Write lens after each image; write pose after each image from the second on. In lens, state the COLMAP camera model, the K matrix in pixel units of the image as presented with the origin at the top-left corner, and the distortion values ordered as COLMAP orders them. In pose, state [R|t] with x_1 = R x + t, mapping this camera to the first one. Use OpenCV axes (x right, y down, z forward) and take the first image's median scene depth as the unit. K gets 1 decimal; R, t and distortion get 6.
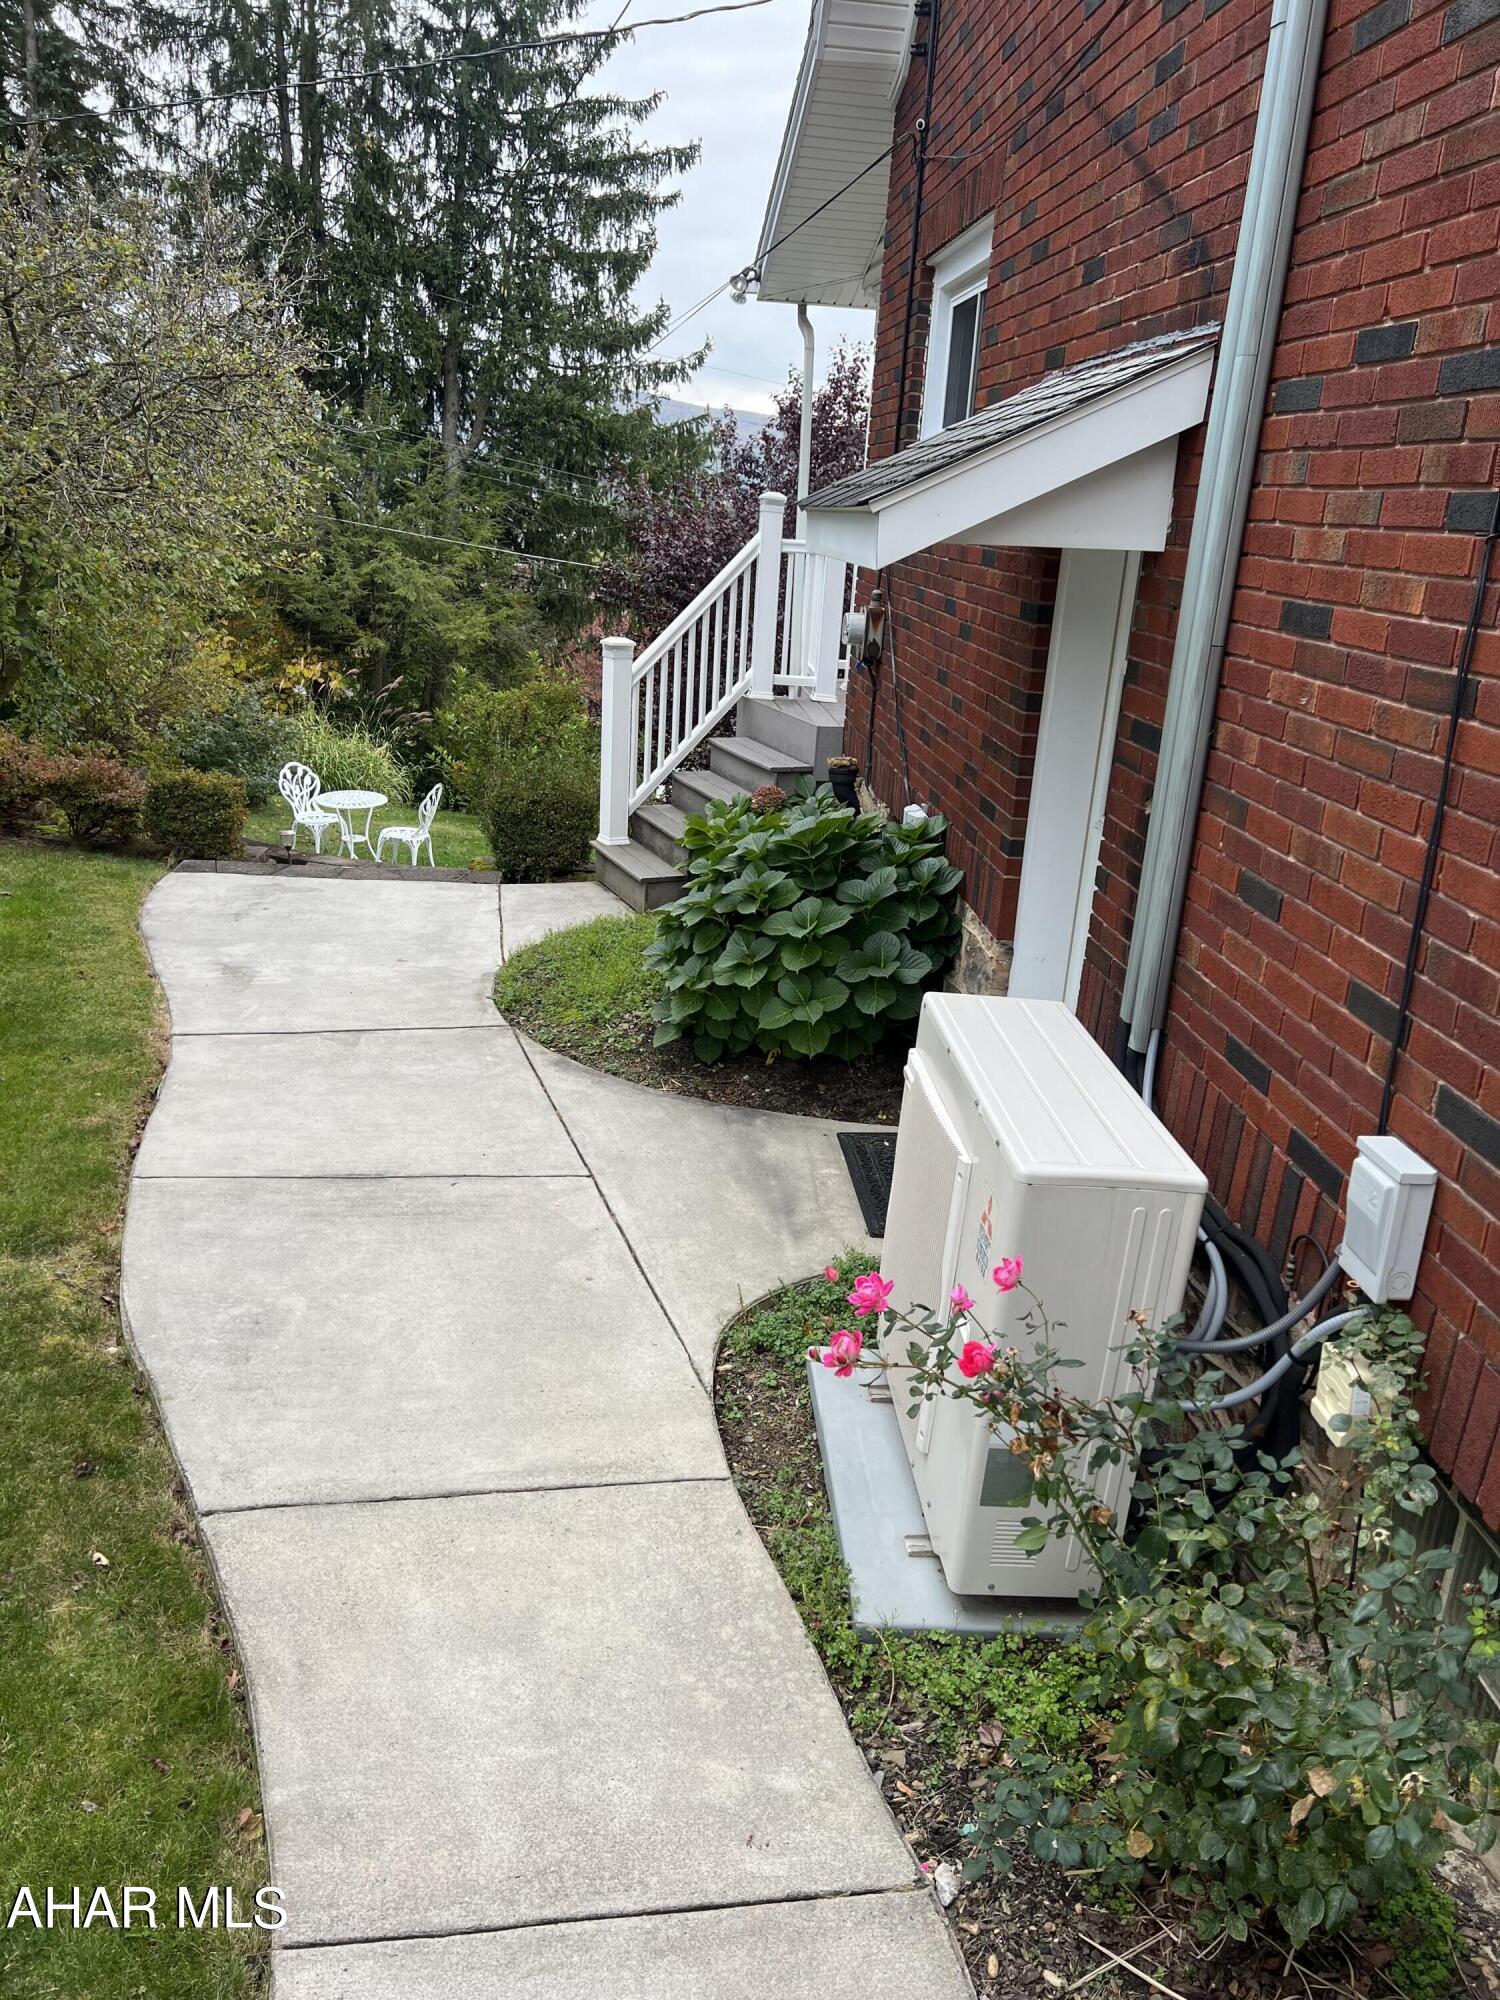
lens RADIAL K [[1491.0, 0, 745.0], [0, 1491.0, 986.1], [0, 0, 1]] dist [0.053285, -0.060329]
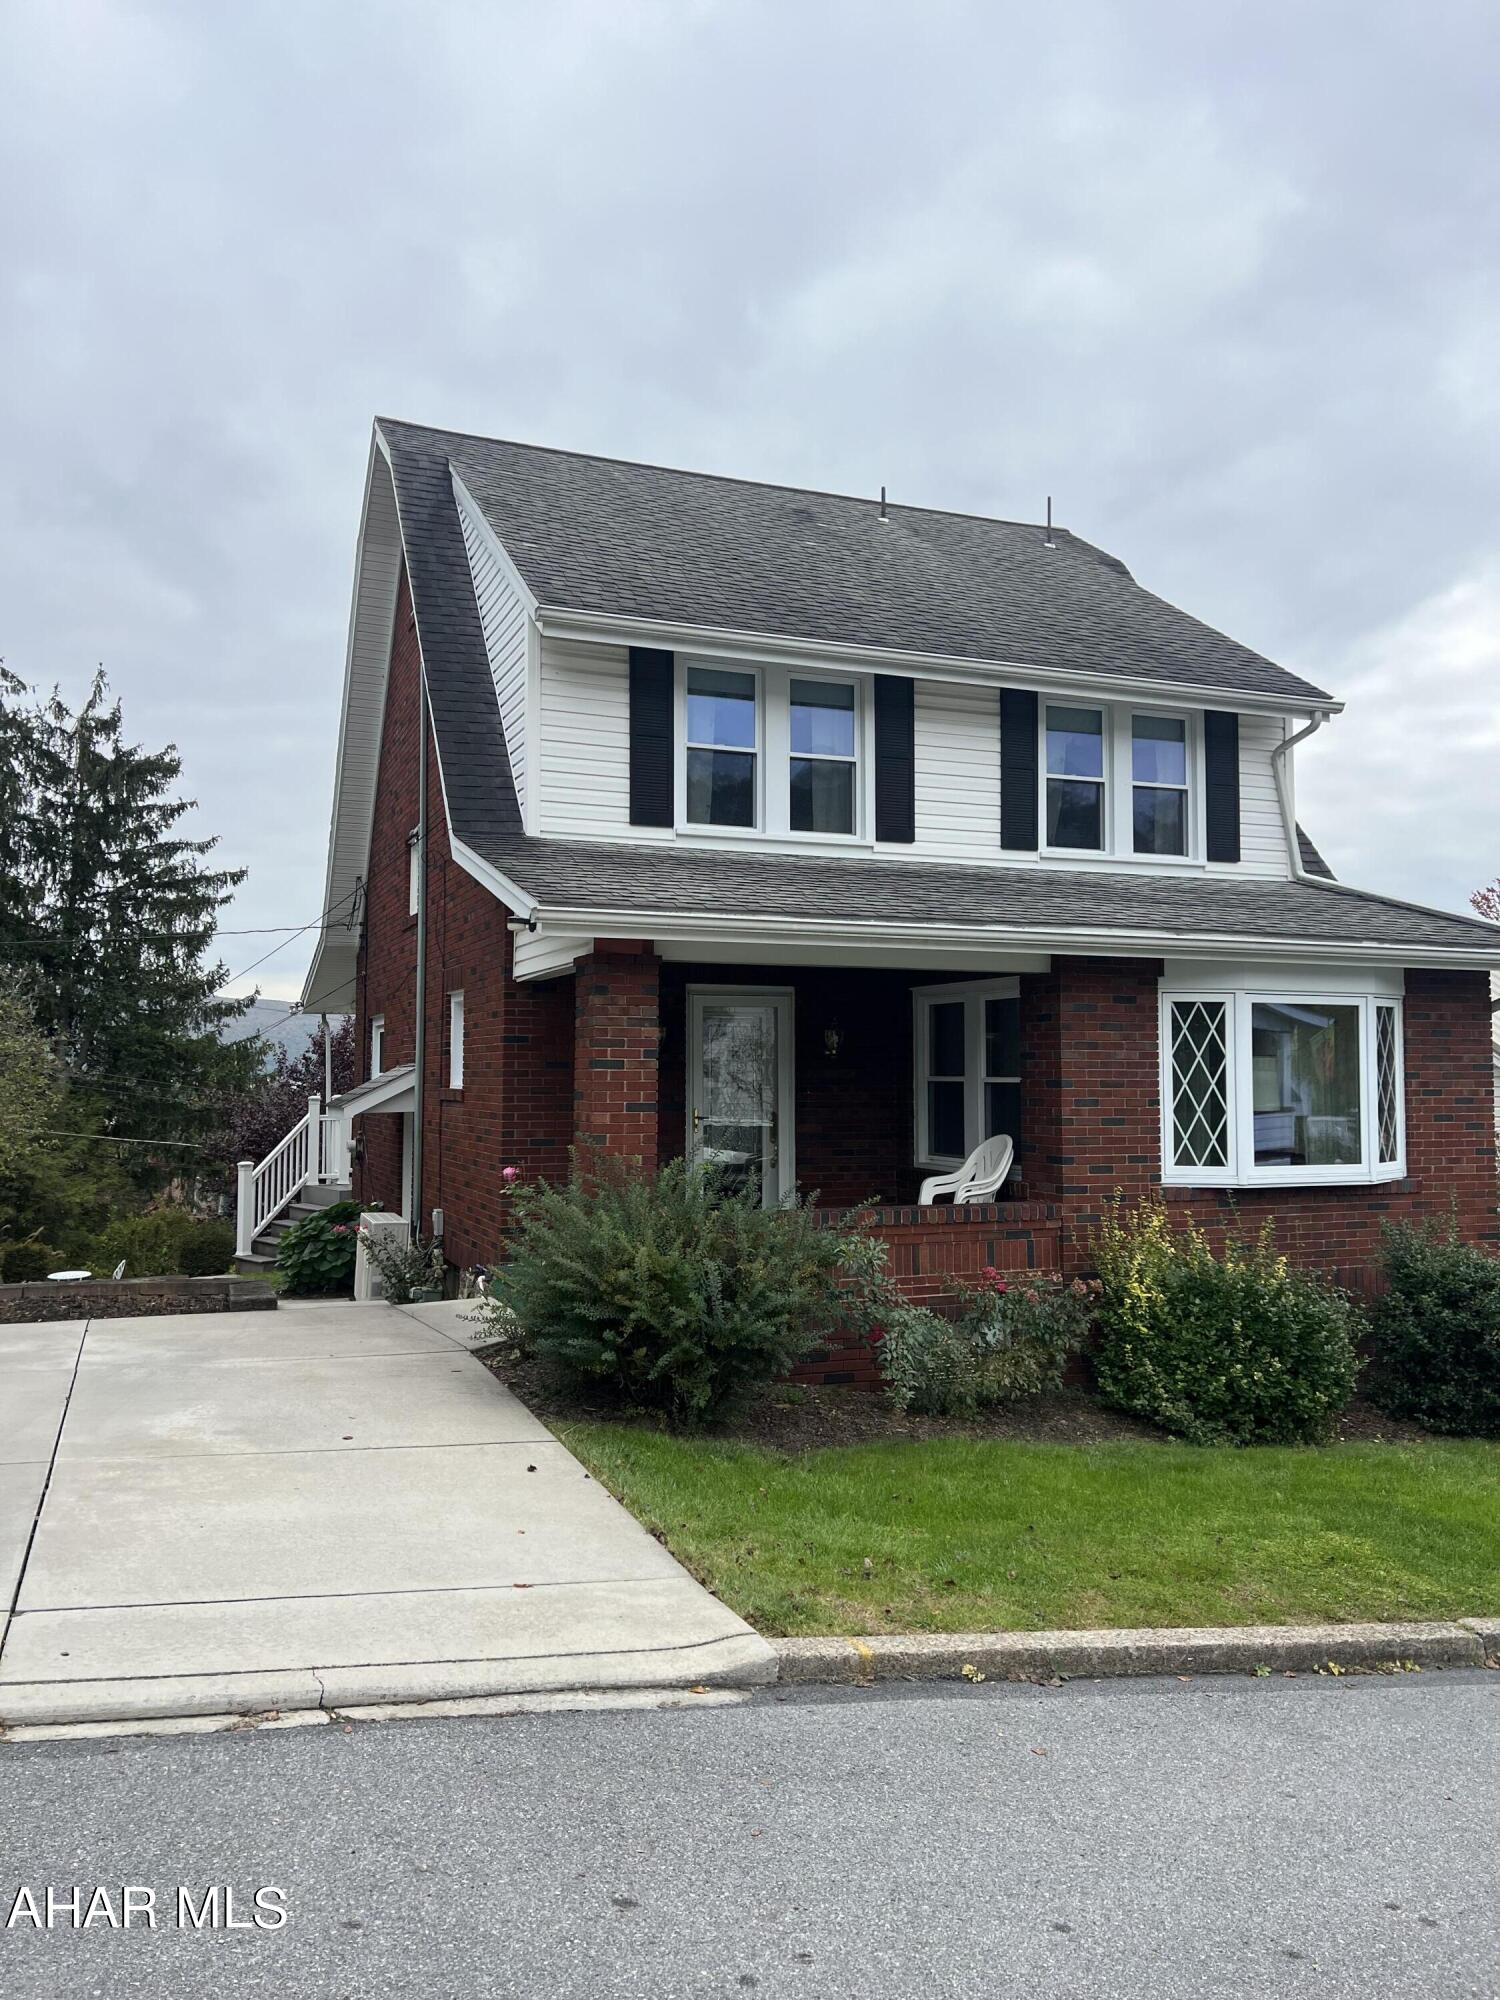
lens RADIAL K [[1491.0, 0, 745.0], [0, 1491.0, 986.1], [0, 0, 1]] dist [0.053285, -0.060329]
pose [[0.952656, -0.041130, 0.301256, -0.012200], [0.146803, 0.929889, -0.337275, 0.126897], [-0.266263, 0.365533, 0.891903, -0.423058]]
